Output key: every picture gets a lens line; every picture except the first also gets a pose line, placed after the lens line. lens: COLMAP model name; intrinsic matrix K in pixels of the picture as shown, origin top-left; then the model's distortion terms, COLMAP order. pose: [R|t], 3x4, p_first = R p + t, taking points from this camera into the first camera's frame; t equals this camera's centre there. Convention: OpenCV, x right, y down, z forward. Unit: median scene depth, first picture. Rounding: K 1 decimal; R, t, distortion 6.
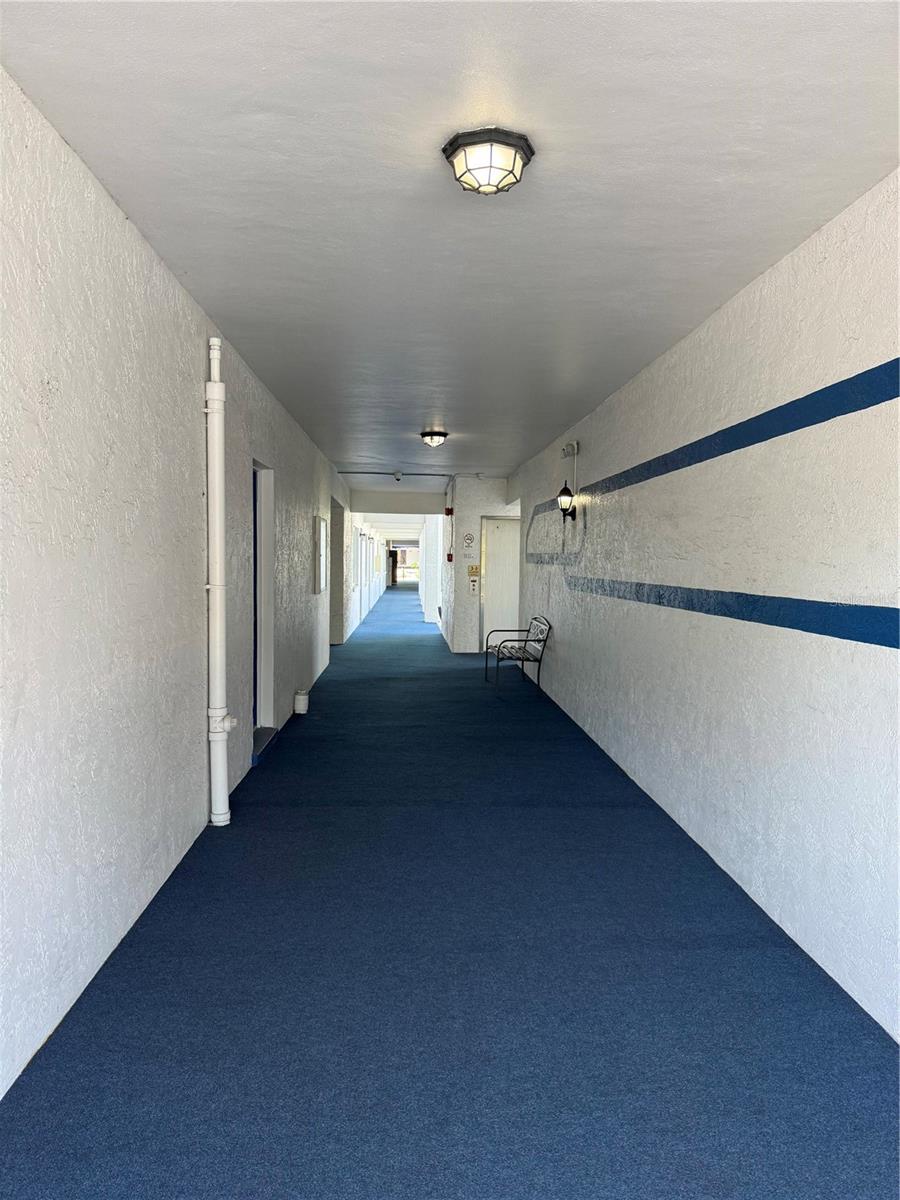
lens RADIAL K [[838.3, 0, 450.3], [0, 838.3, 600.4], [0, 0, 1]] dist [0.029133, -0.035013]
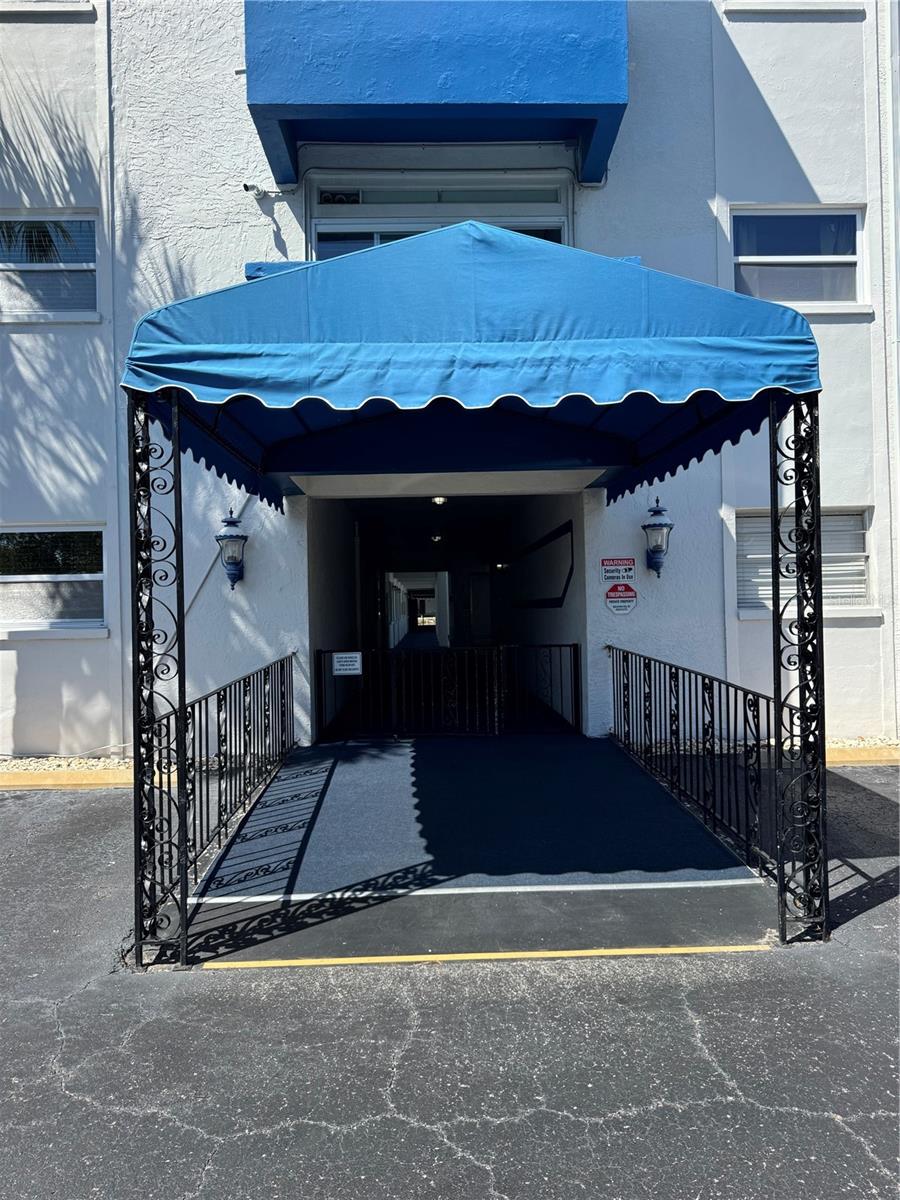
lens RADIAL K [[838.3, 0, 450.6], [0, 838.3, 603.6], [0, 0, 1]] dist [0.029133, -0.035013]
pose [[0.999310, -0.029794, -0.022155, 0.037358], [0.028491, 0.997968, -0.056986, 0.051916], [0.023807, 0.056315, 0.998129, -0.637031]]
